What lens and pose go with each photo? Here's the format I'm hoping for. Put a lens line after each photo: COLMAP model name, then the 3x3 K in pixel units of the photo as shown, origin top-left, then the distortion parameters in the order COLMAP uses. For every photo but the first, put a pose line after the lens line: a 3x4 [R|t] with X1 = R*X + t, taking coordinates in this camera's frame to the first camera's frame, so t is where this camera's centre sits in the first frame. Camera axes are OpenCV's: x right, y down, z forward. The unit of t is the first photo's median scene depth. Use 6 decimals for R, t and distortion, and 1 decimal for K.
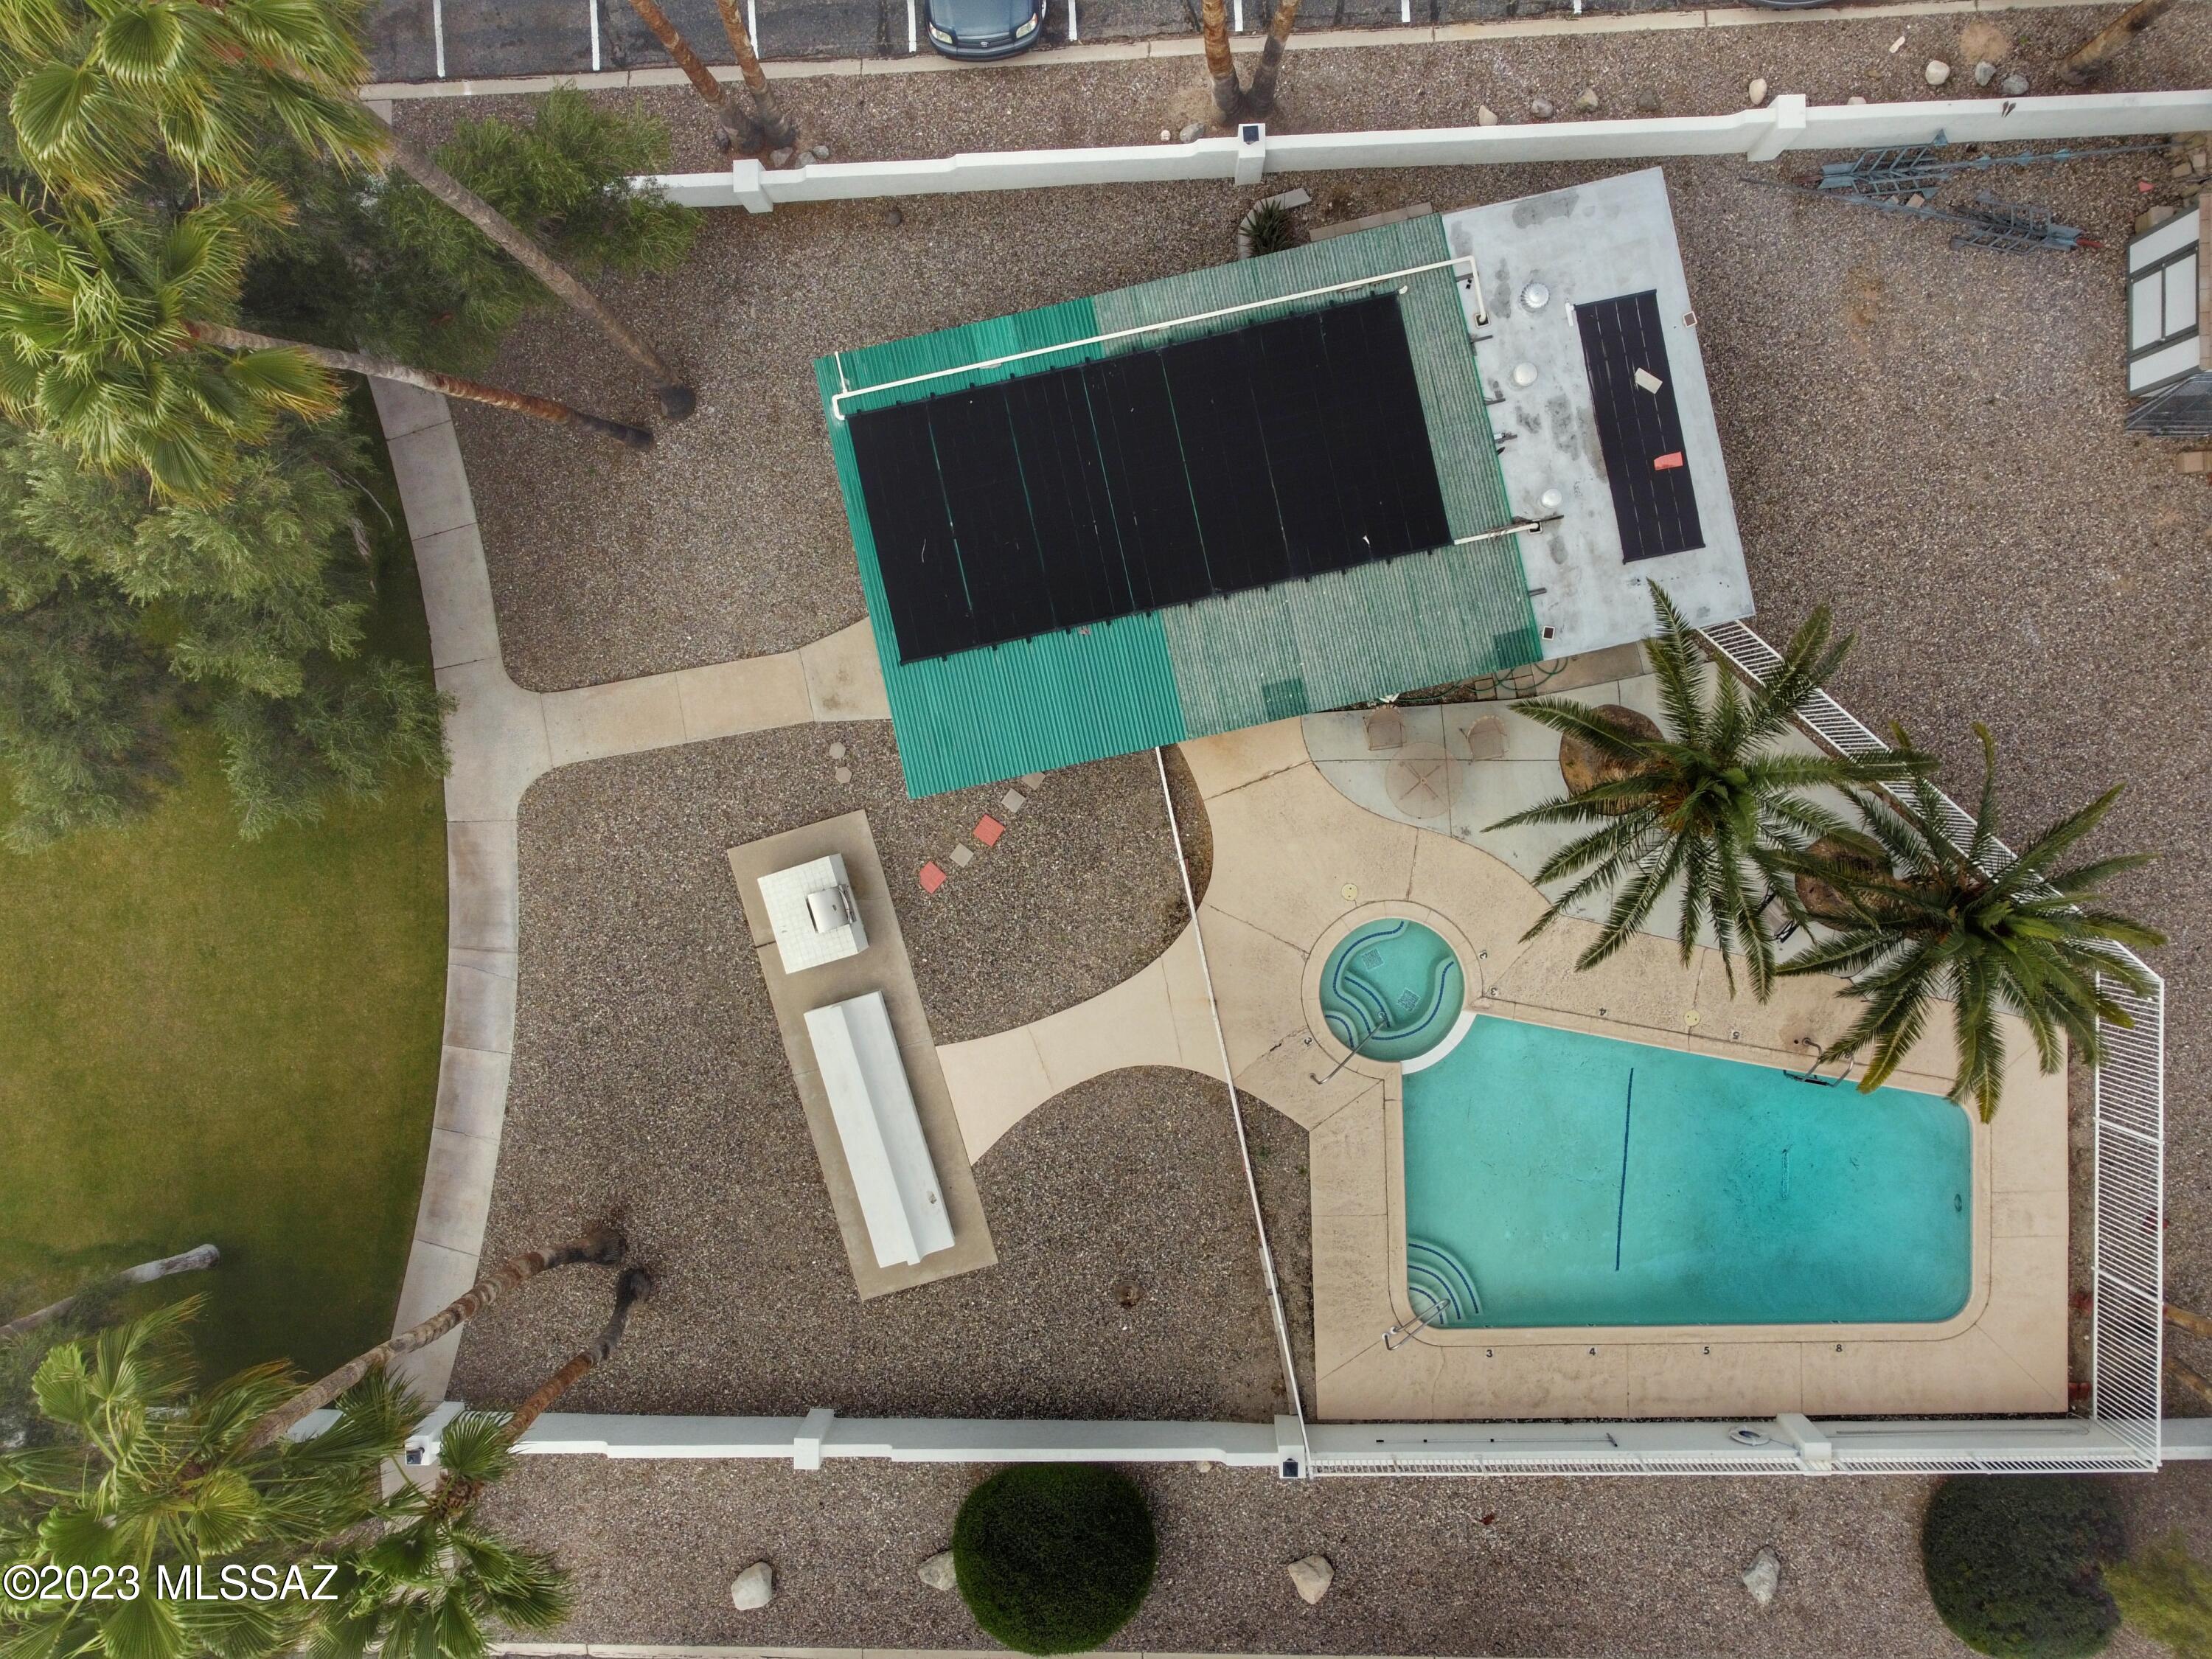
lens RADIAL K [[1687.9, 0, 1104.2], [0, 1687.9, 830.1], [0, 0, 1]] dist [0.003186, 0.004678]
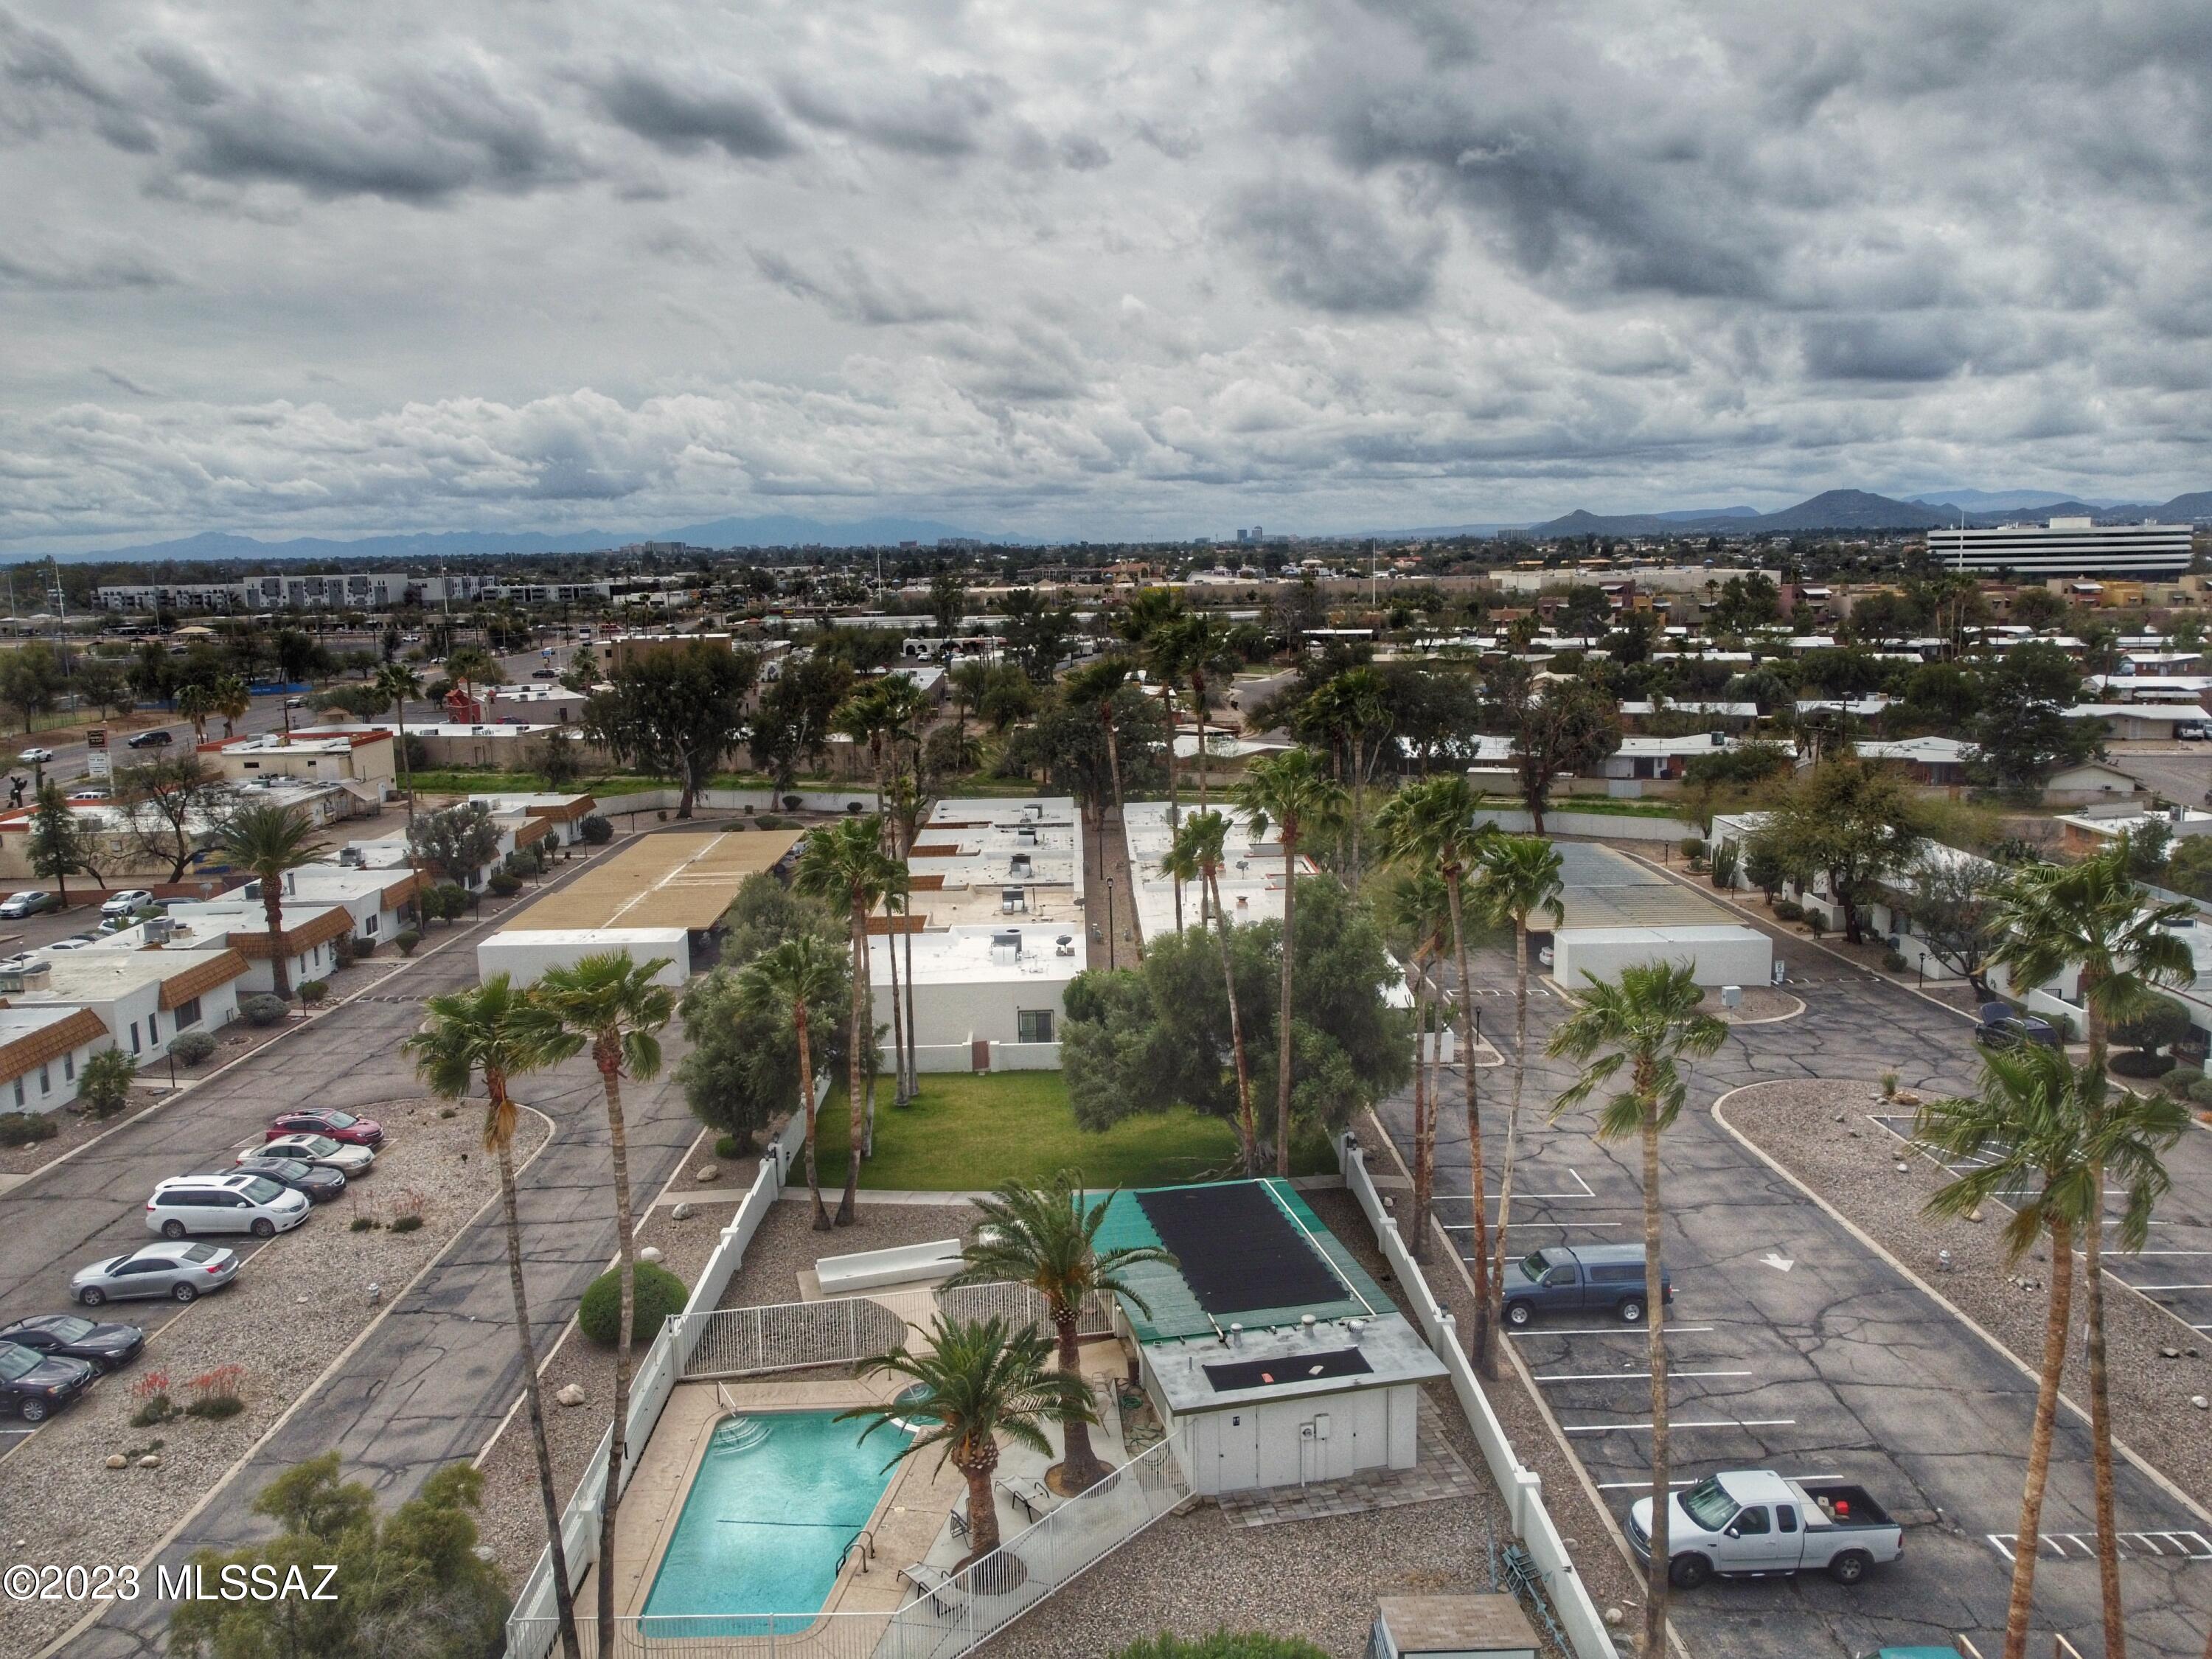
lens RADIAL K [[1687.9, 0, 1090.0], [0, 1687.9, 827.3], [0, 0, 1]] dist [0.003186, 0.004678]
pose [[-0.011260, 0.204896, -0.978719, 1.775733], [-0.999911, -0.009366, 0.009543, -0.061899], [-0.007212, 0.978739, 0.204983, 0.168597]]
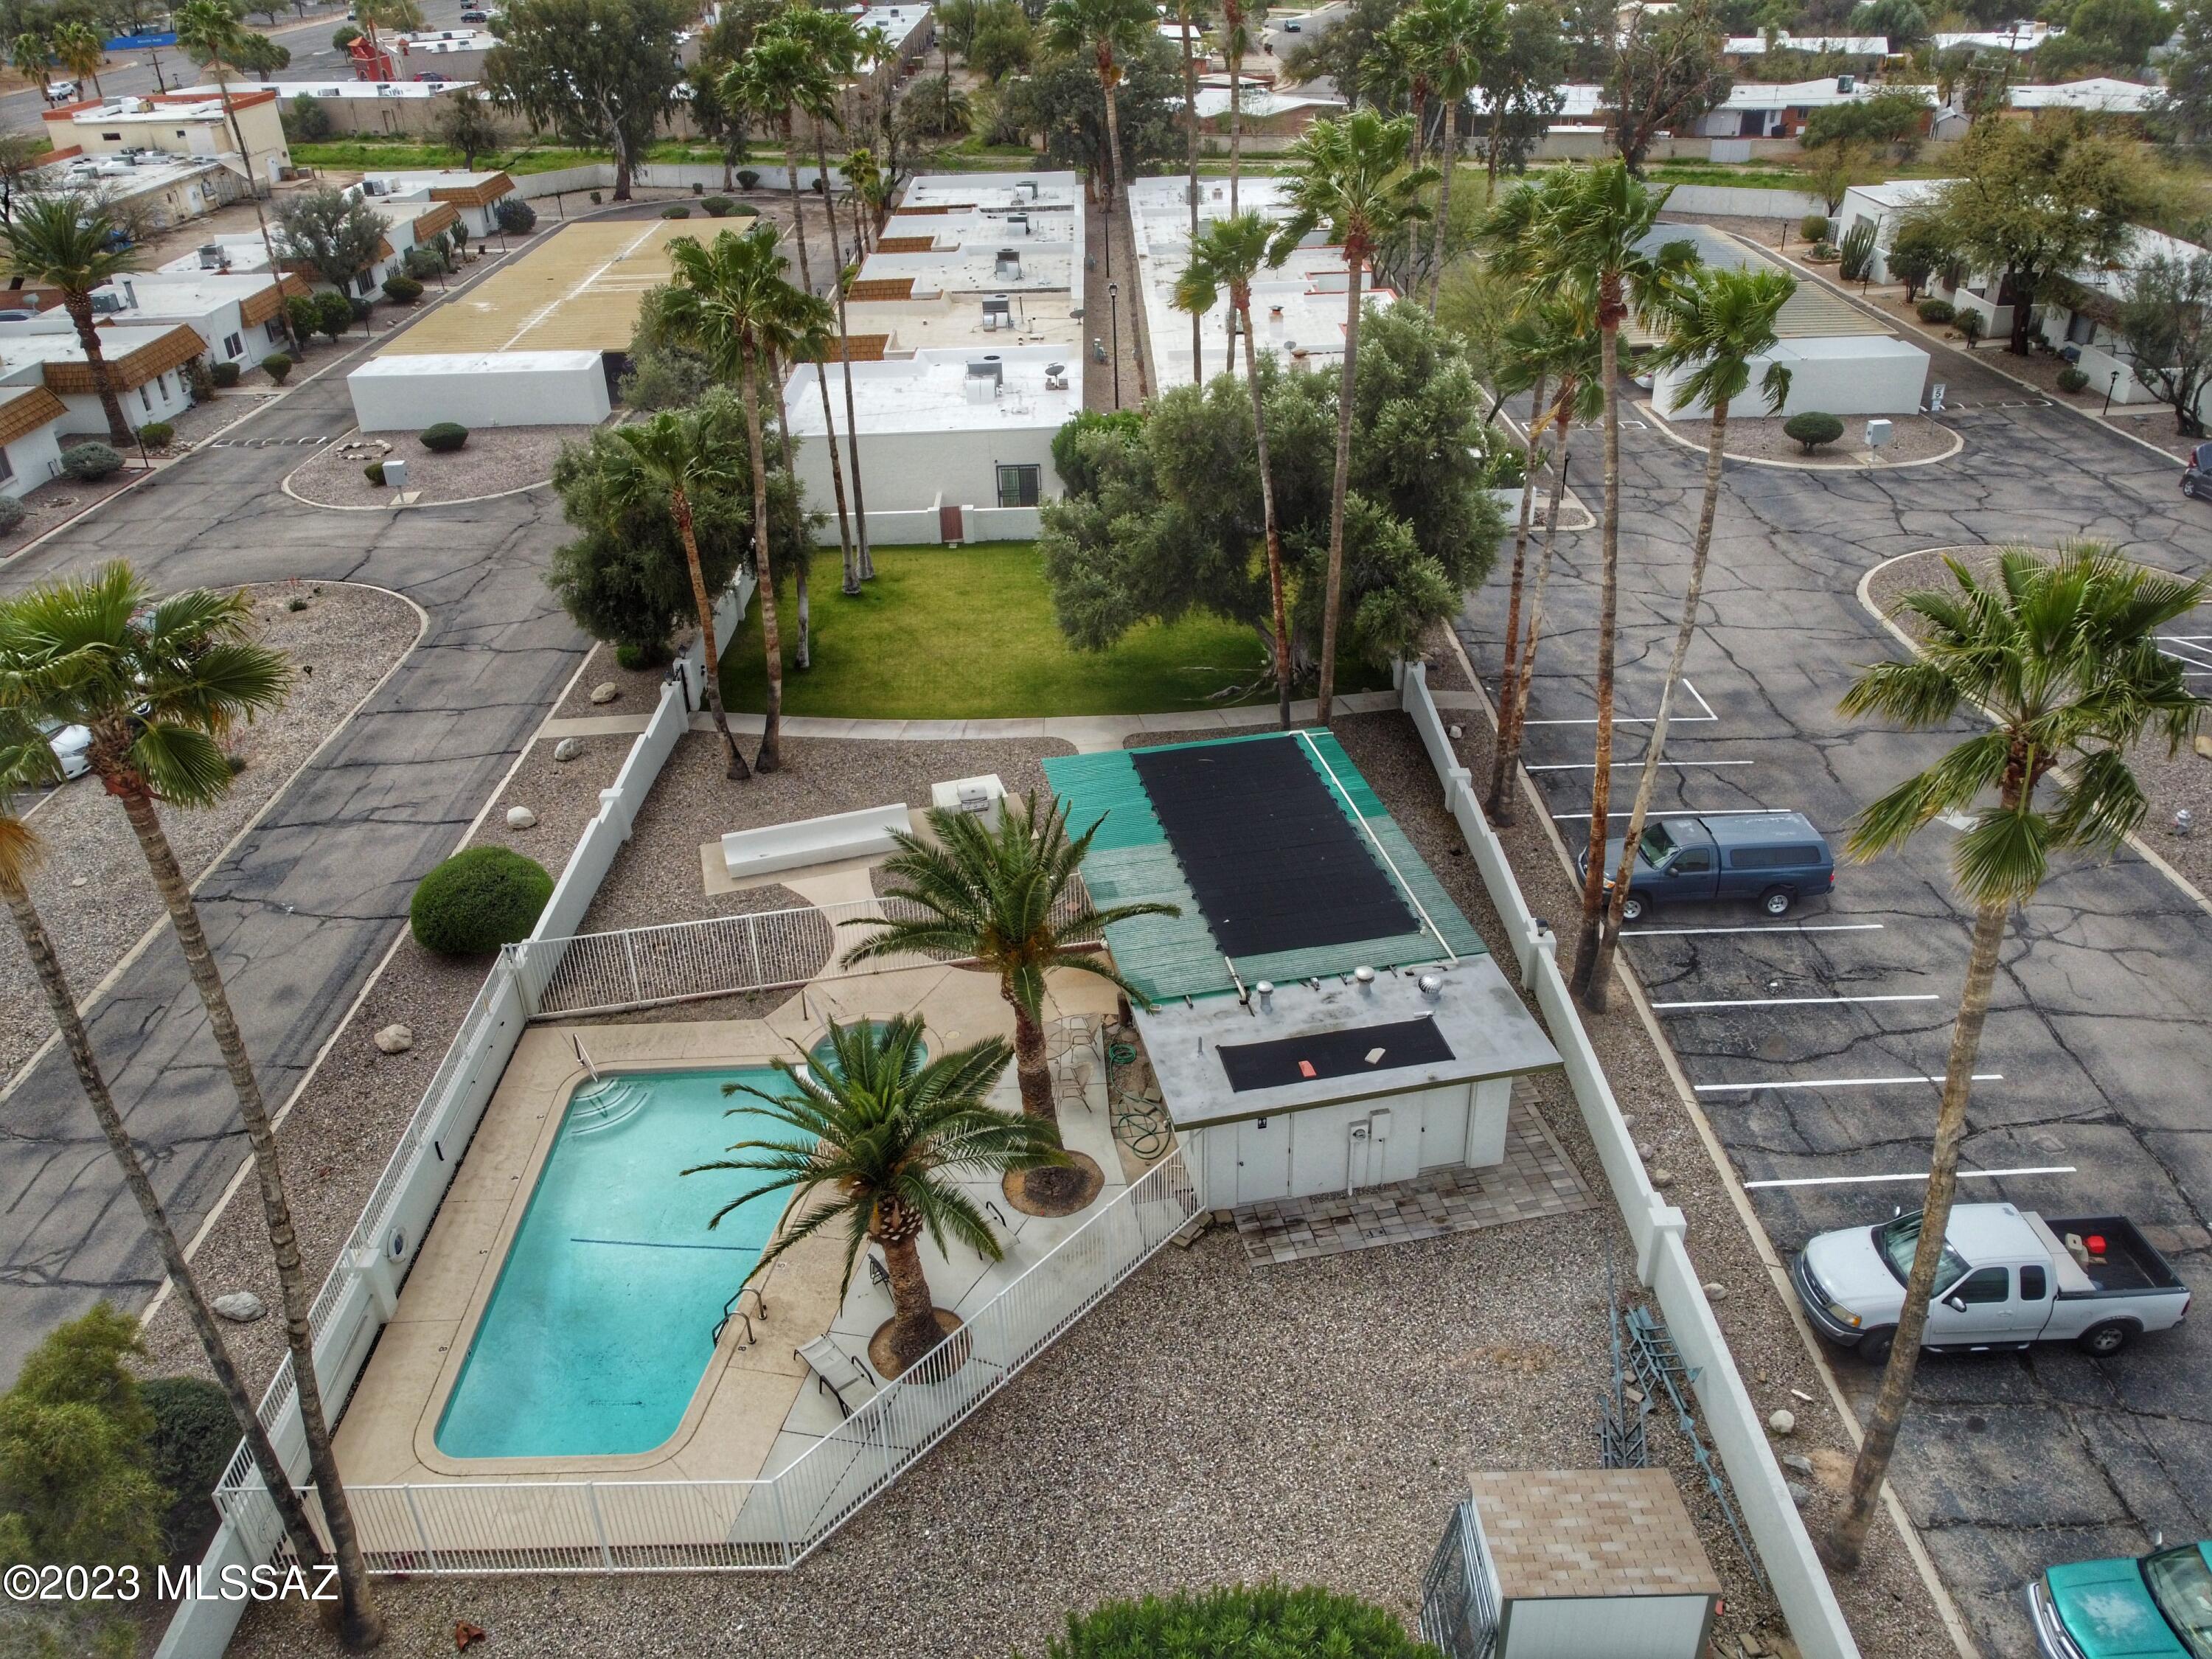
lens RADIAL K [[1687.9, 0, 1092.2], [0, 1687.9, 811.9], [0, 0, 1]] dist [0.003186, 0.004678]
pose [[-0.018315, 0.529049, -0.848393, 1.207542], [-0.999825, -0.006436, 0.017571, -0.091879], [0.003835, 0.848567, 0.529075, 0.247609]]
